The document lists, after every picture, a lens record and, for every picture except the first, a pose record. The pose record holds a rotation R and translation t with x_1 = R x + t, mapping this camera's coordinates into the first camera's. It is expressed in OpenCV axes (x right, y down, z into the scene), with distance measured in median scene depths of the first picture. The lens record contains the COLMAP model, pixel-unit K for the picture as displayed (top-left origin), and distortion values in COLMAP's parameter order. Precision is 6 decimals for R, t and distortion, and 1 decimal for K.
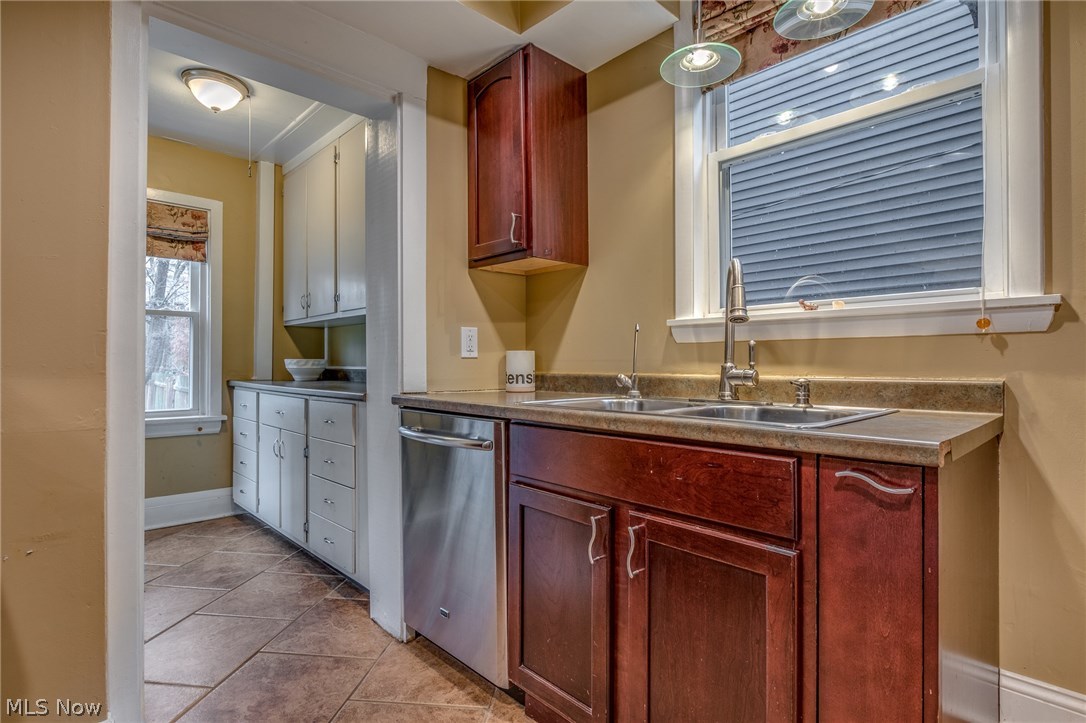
lens RADIAL K [[544.7, 0, 543.0], [0, 544.7, 361.5], [0, 0, 1]] dist [0.000195, -0.000145]
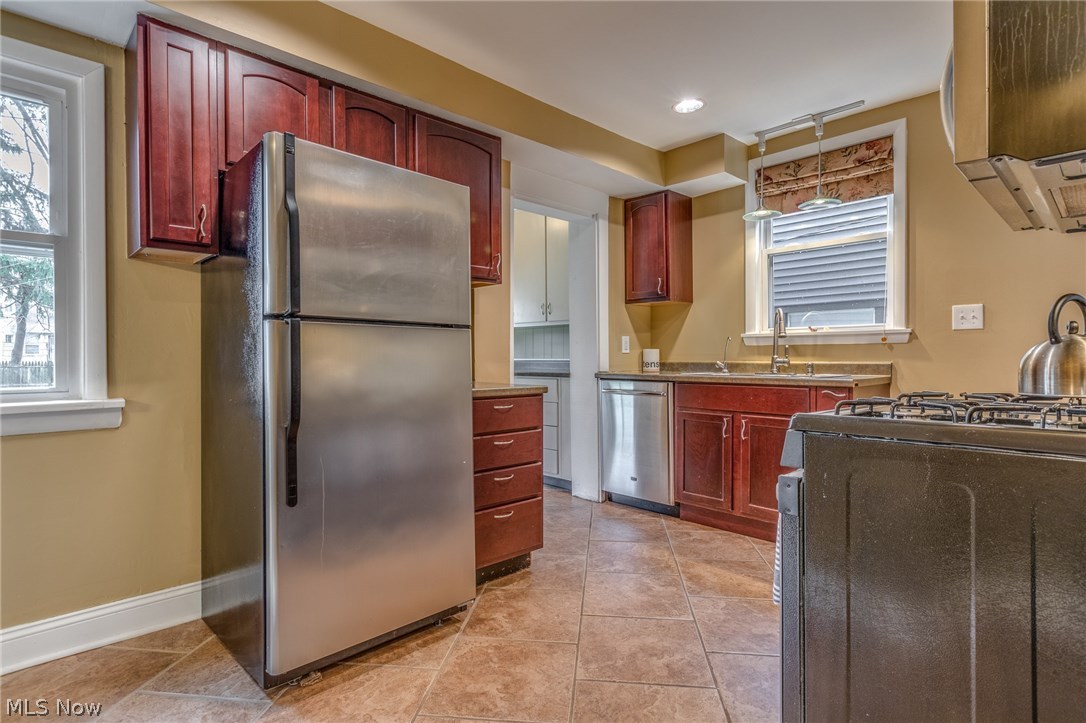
lens RADIAL K [[544.7, 0, 543.0], [0, 544.7, 361.5], [0, 0, 1]] dist [0.000195, -0.000145]
pose [[0.999988, -0.002667, -0.004114, -0.501381], [0.002721, 0.999909, 0.013185, -0.004332], [0.004079, -0.013196, 0.999905, -1.017593]]
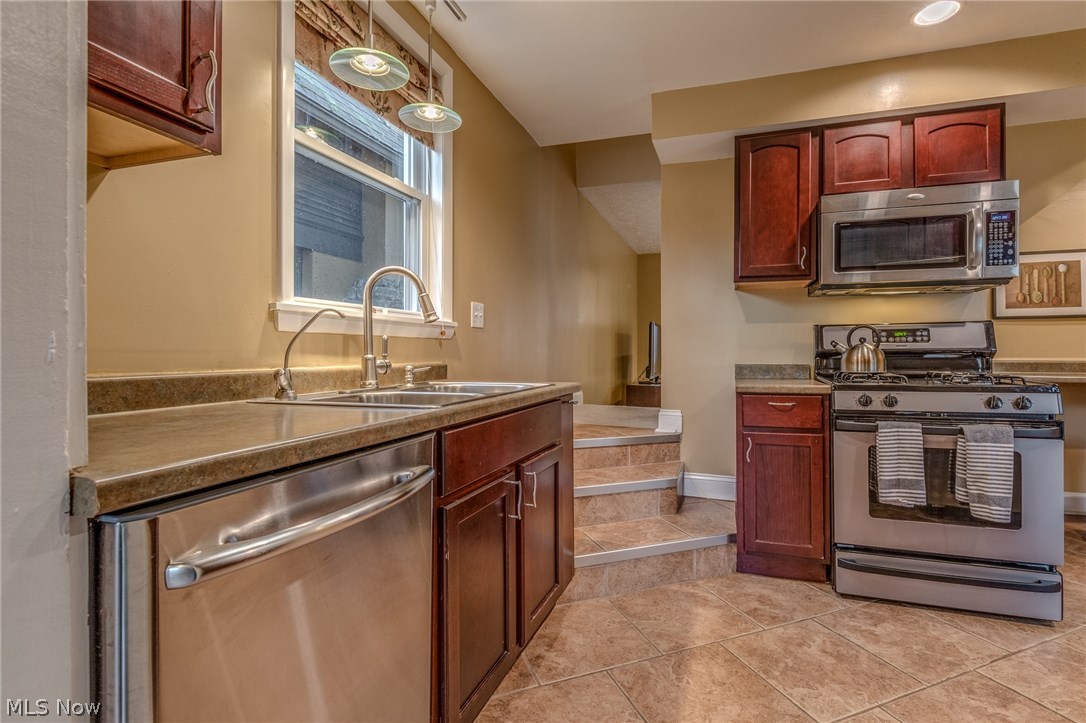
lens RADIAL K [[523.3, 0, 530.5], [0, 523.3, 355.4], [0, 0, 1]] dist [-0.015028, 0.000078]
pose [[-0.457234, 0.005810, 0.889327, -0.666750], [0.008628, 0.999961, -0.002097, 0.009482], [-0.889304, 0.006714, -0.457266, 1.081174]]
